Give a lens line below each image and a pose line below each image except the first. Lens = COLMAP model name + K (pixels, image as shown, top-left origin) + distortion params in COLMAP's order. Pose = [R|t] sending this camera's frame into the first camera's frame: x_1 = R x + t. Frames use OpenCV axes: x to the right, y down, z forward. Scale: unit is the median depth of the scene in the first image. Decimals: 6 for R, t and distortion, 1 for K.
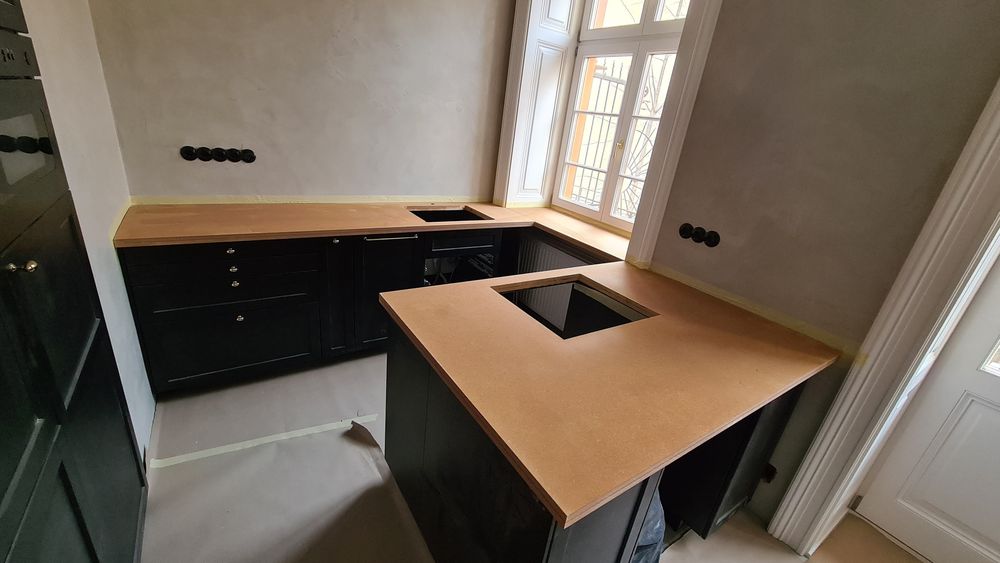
lens RADIAL K [[407.4, 0, 500.0], [0, 407.4, 281.5], [0, 0, 1]] dist [0.003019, -0.000087]
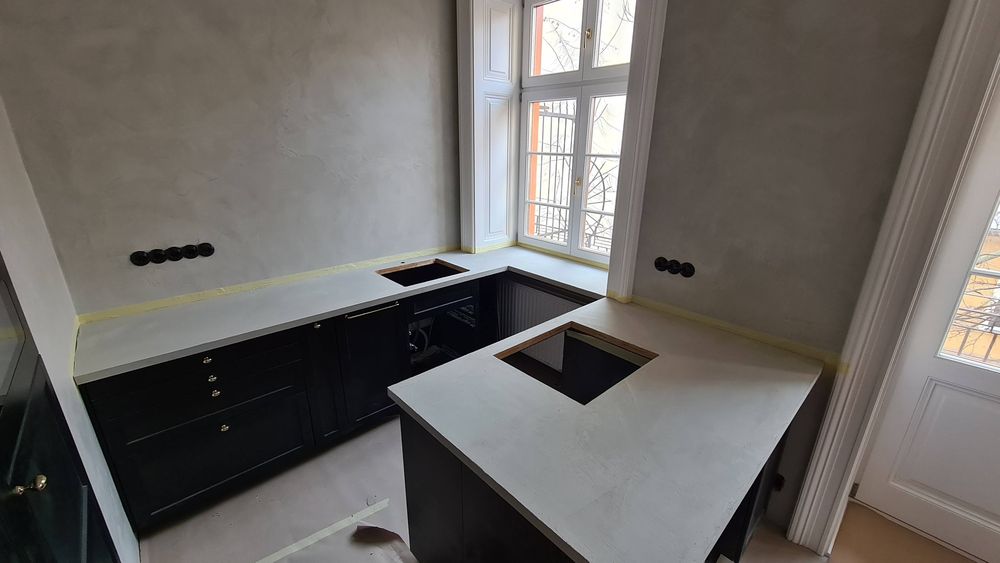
lens RADIAL K [[407.4, 0, 500.0], [0, 407.4, 281.5], [0, 0, 1]] dist [0.003019, -0.000087]
pose [[0.981794, -0.153684, 0.111632, -0.065725], [0.158604, 0.986665, -0.036556, -0.090182], [-0.104525, 0.053596, 0.993077, -0.001875]]
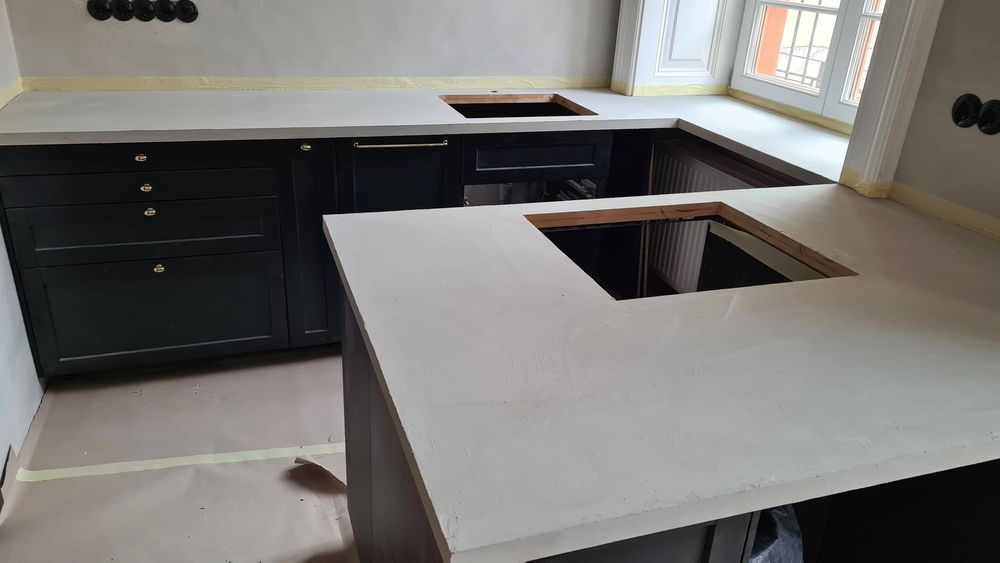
lens RADIAL K [[747.3, 0, 500.0], [0, 747.3, 281.5], [0, 0, 1]] dist [0.049651, -0.002978]
pose [[0.963554, 0.037072, -0.264931, 0.153304], [-0.032586, 0.999242, 0.021308, 0.058646], [0.265520, -0.011899, 0.964032, 0.014755]]
